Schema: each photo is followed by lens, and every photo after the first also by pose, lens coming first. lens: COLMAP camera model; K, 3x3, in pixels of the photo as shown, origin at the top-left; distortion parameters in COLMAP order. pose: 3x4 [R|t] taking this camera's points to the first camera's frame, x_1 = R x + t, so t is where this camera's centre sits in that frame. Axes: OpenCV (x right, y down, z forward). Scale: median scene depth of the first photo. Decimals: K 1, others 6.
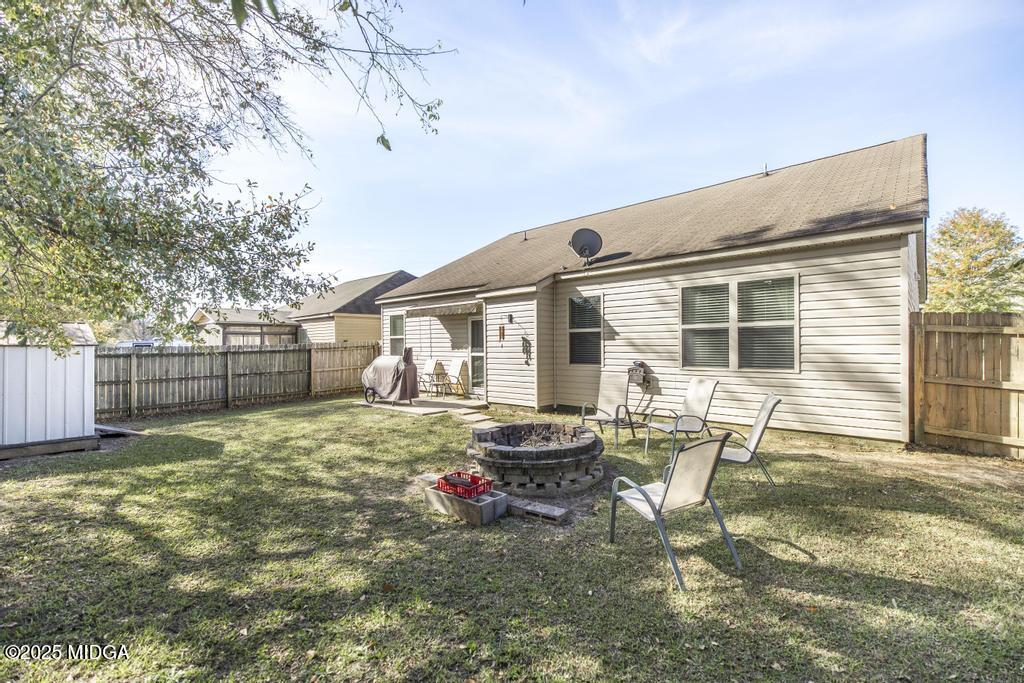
lens RADIAL K [[440.8, 0, 509.6], [0, 440.8, 344.3], [0, 0, 1]] dist [0.008642, -0.000280]
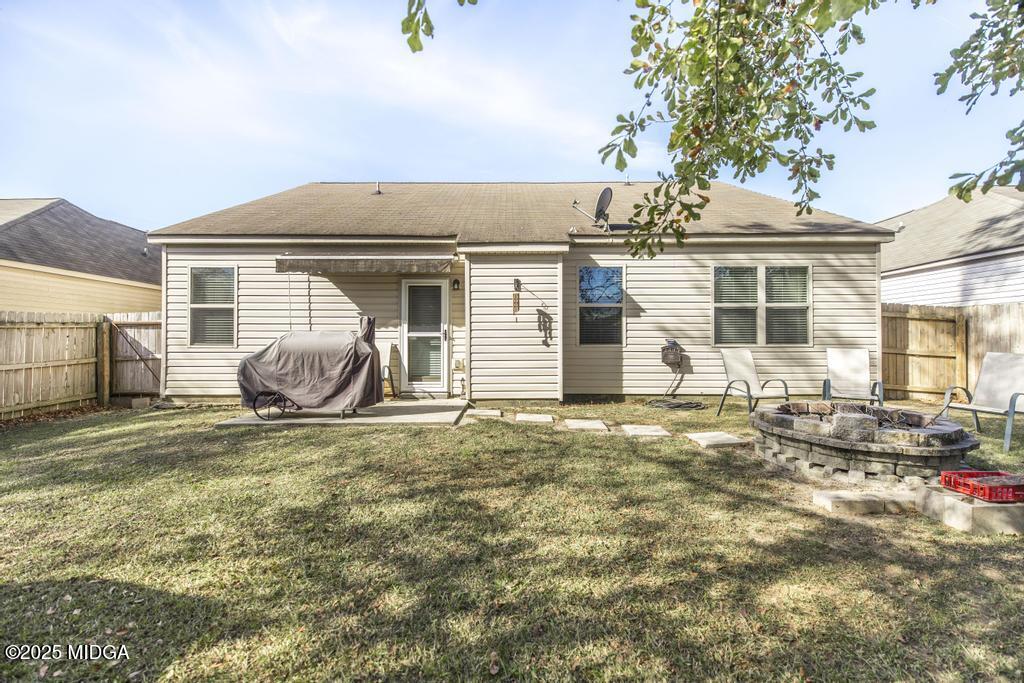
lens RADIAL K [[440.8, 0, 511.1], [0, 440.8, 343.6], [0, 0, 1]] dist [0.008642, -0.000280]
pose [[0.738327, 0.006438, 0.674412, -0.562373], [-0.008110, 0.999967, -0.000667, 0.046940], [-0.674394, -0.004977, 0.738355, 0.492237]]
